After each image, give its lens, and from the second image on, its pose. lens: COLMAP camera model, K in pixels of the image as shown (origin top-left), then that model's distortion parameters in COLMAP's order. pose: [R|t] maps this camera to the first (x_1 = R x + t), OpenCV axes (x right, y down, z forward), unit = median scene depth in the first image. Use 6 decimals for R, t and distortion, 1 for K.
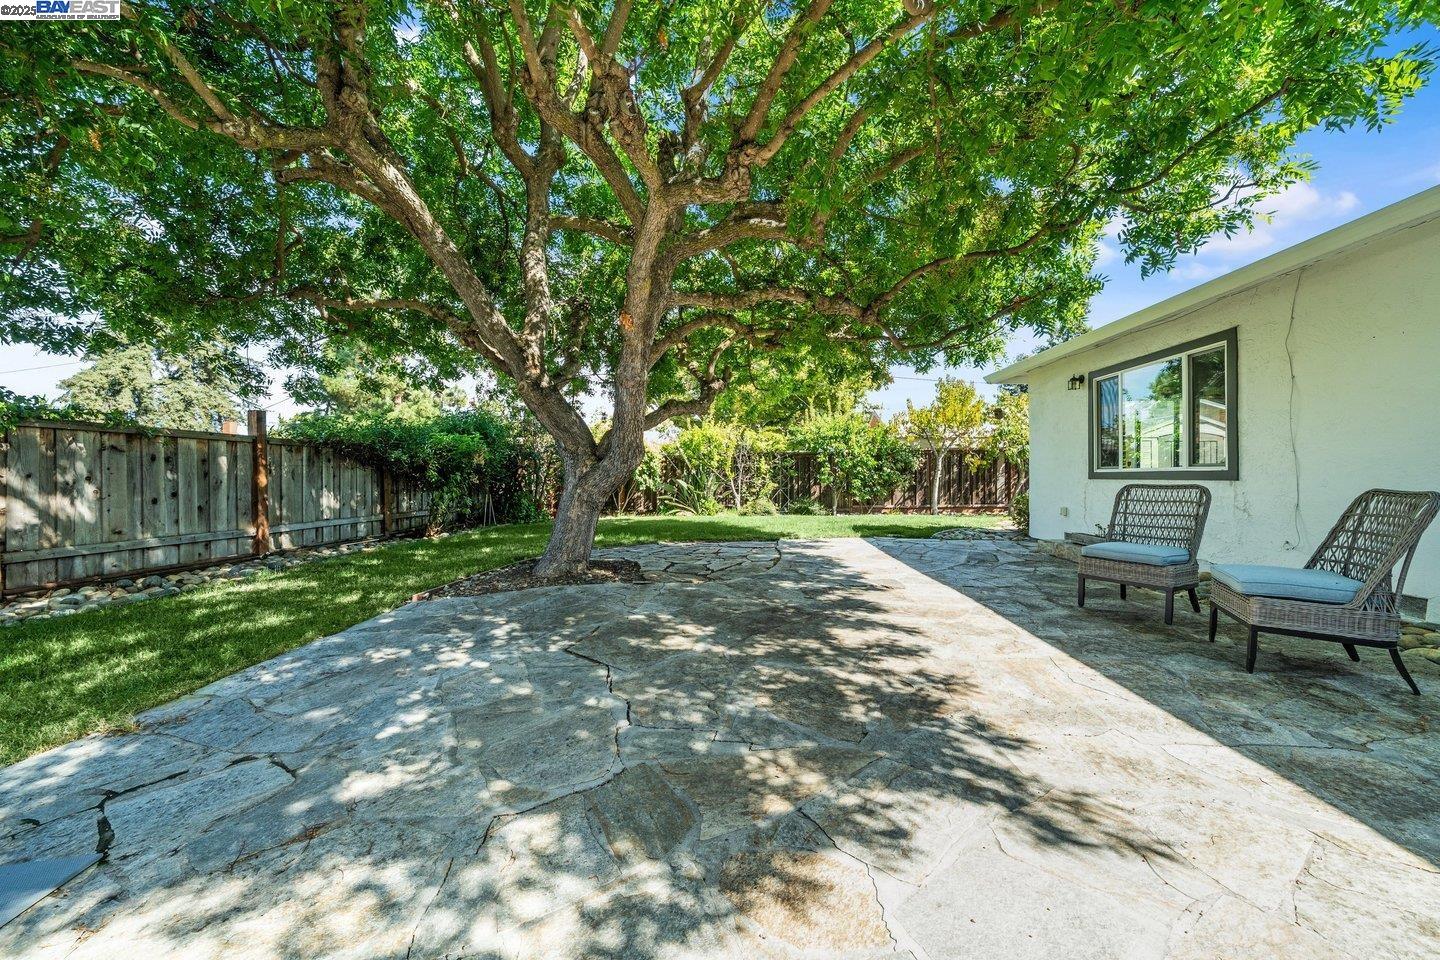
lens RADIAL K [[495.6, 0, 712.2], [0, 495.6, 472.0], [0, 0, 1]] dist [-0.004240, 0.000070]
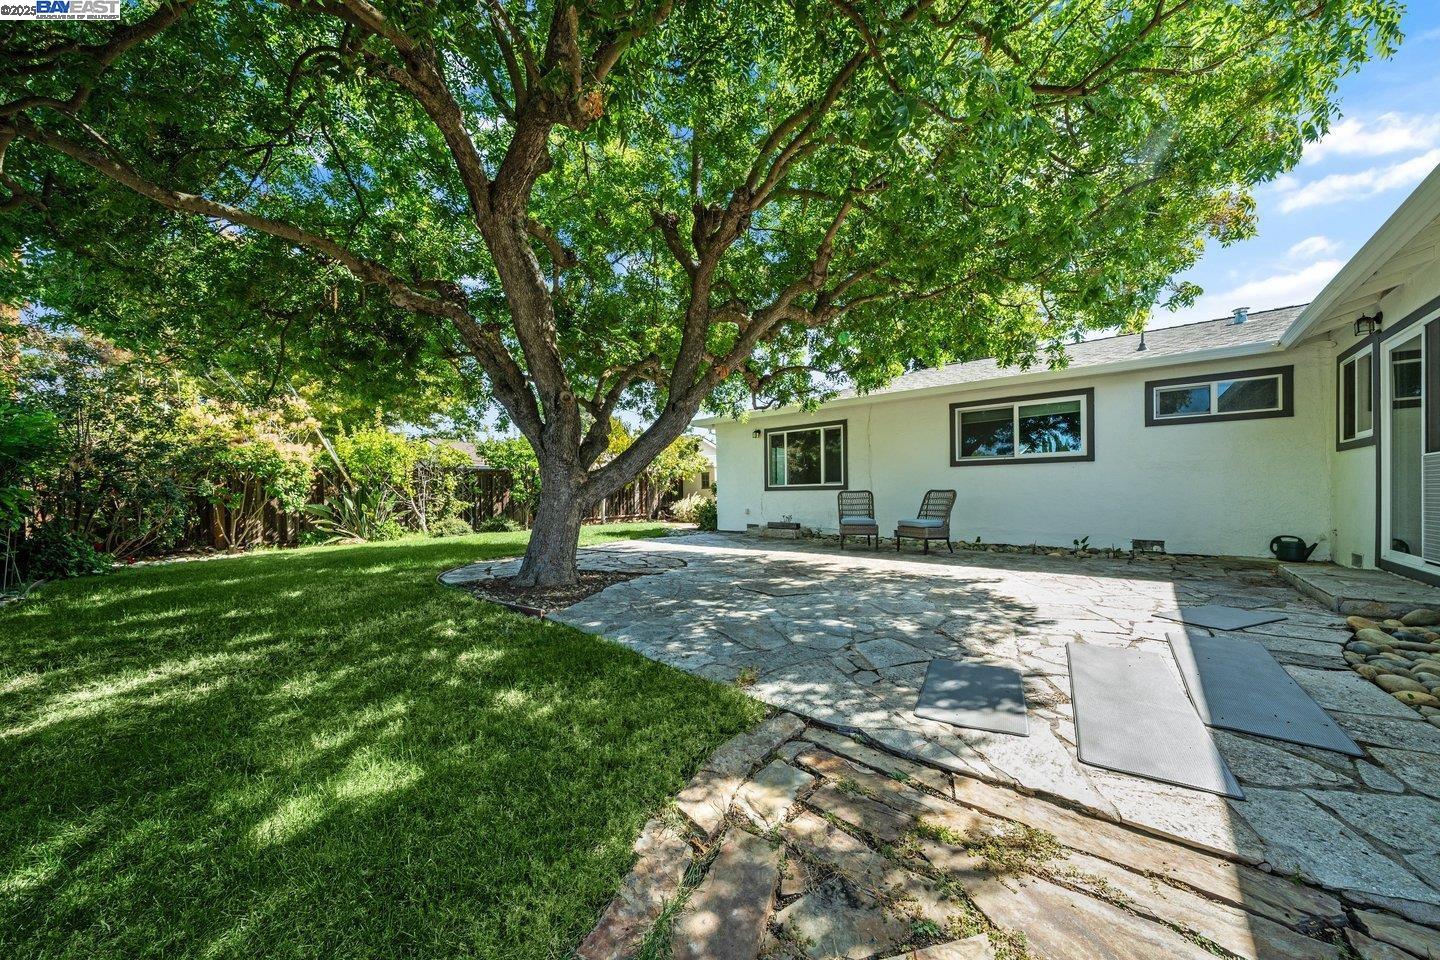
lens RADIAL K [[507.0, 0, 719.8], [0, 507.0, 471.3], [0, 0, 1]] dist [-0.001138, 0.000186]
pose [[0.584045, 0.032189, 0.811083, -0.369661], [0.003865, 0.999092, -0.042433, 0.009906], [-0.811712, 0.027918, 0.583390, 0.050590]]
